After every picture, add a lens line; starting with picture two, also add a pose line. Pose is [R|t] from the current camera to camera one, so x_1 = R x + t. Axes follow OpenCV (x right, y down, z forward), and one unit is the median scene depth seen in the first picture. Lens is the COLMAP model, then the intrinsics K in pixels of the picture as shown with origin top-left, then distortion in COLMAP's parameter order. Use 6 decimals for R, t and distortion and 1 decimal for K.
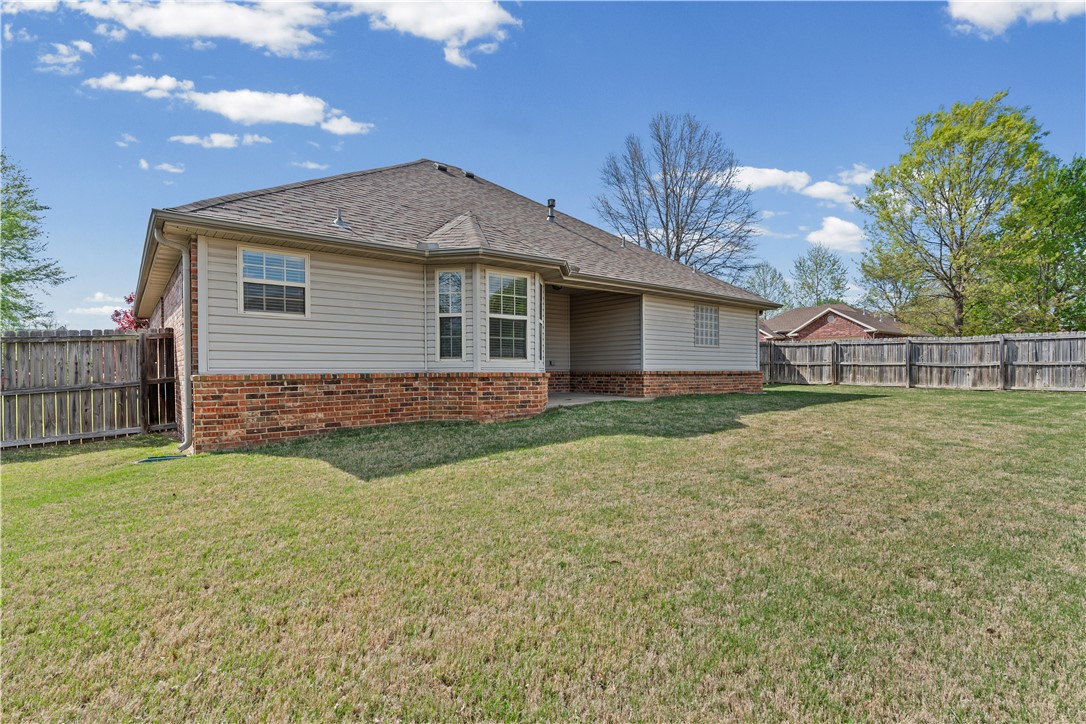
lens RADIAL K [[502.1, 0, 543.0], [0, 502.1, 362.0], [0, 0, 1]] dist [0.000224, 0.000006]
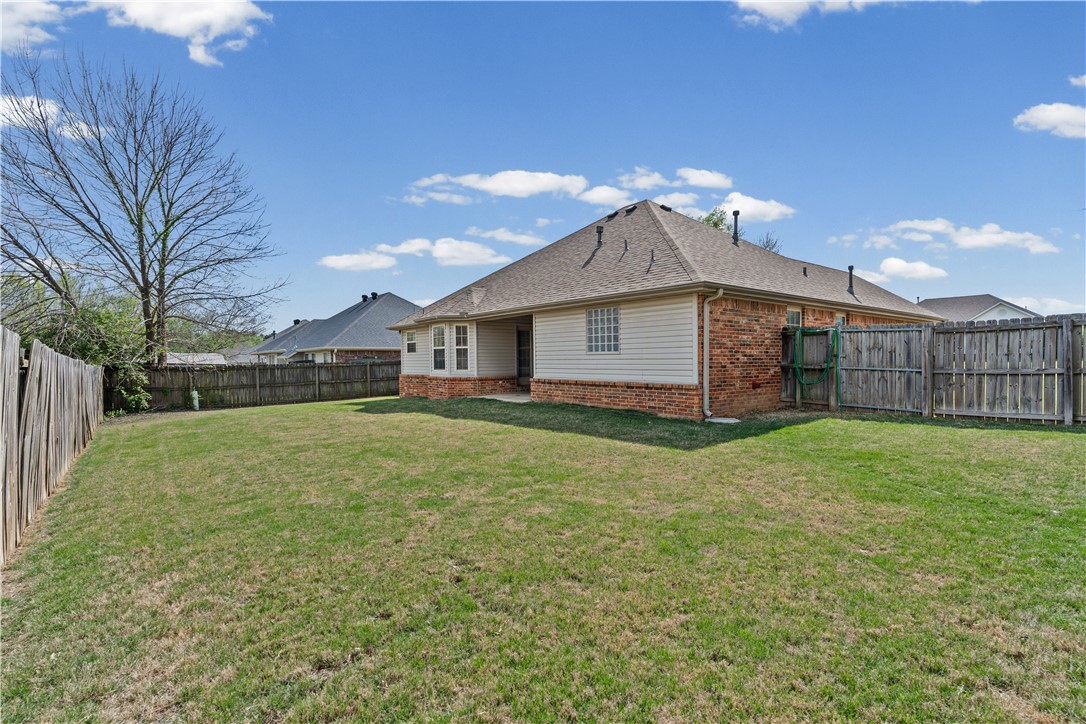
lens RADIAL K [[502.1, 0, 543.0], [0, 502.1, 362.0], [0, 0, 1]] dist [0.000224, 0.000006]
pose [[0.009481, -0.024885, -0.999645, 1.715602], [-0.008960, 0.999648, -0.024970, 0.010019], [0.999915, 0.009194, 0.009254, 1.248196]]
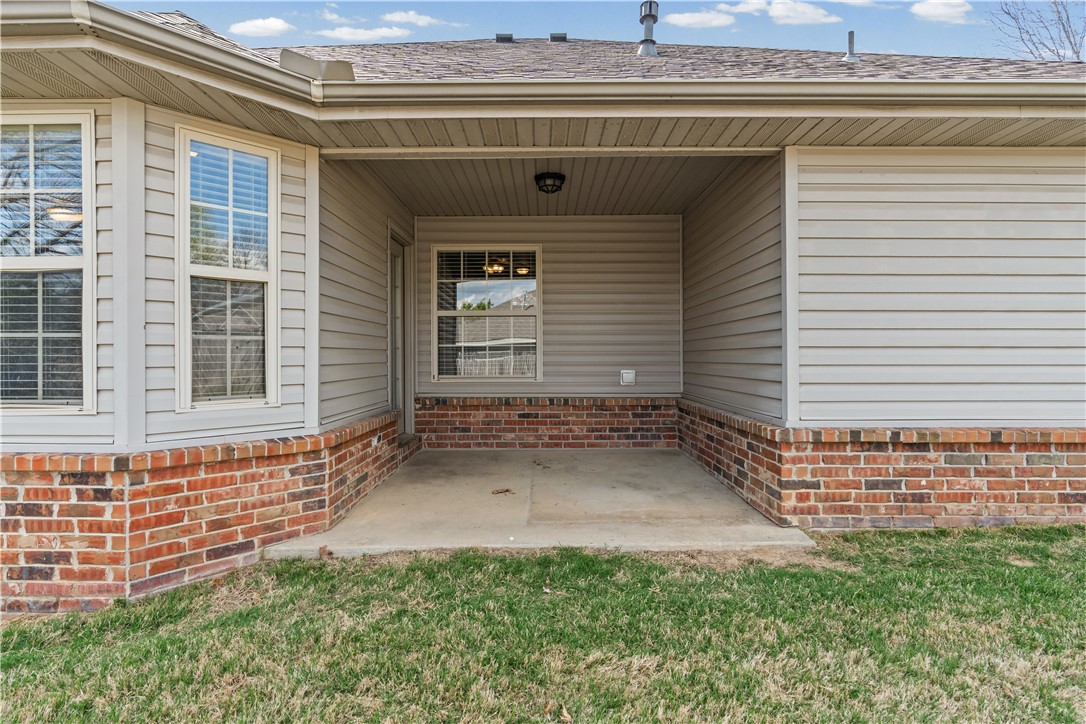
lens RADIAL K [[543.3, 0, 543.0], [0, 543.3, 362.0], [0, 0, 1]] dist [0.019138, -0.000050]
pose [[0.790808, -0.006729, -0.612027, 0.343091], [0.012114, 0.999916, 0.004659, -0.026669], [0.611944, -0.011099, 0.790823, 0.840440]]
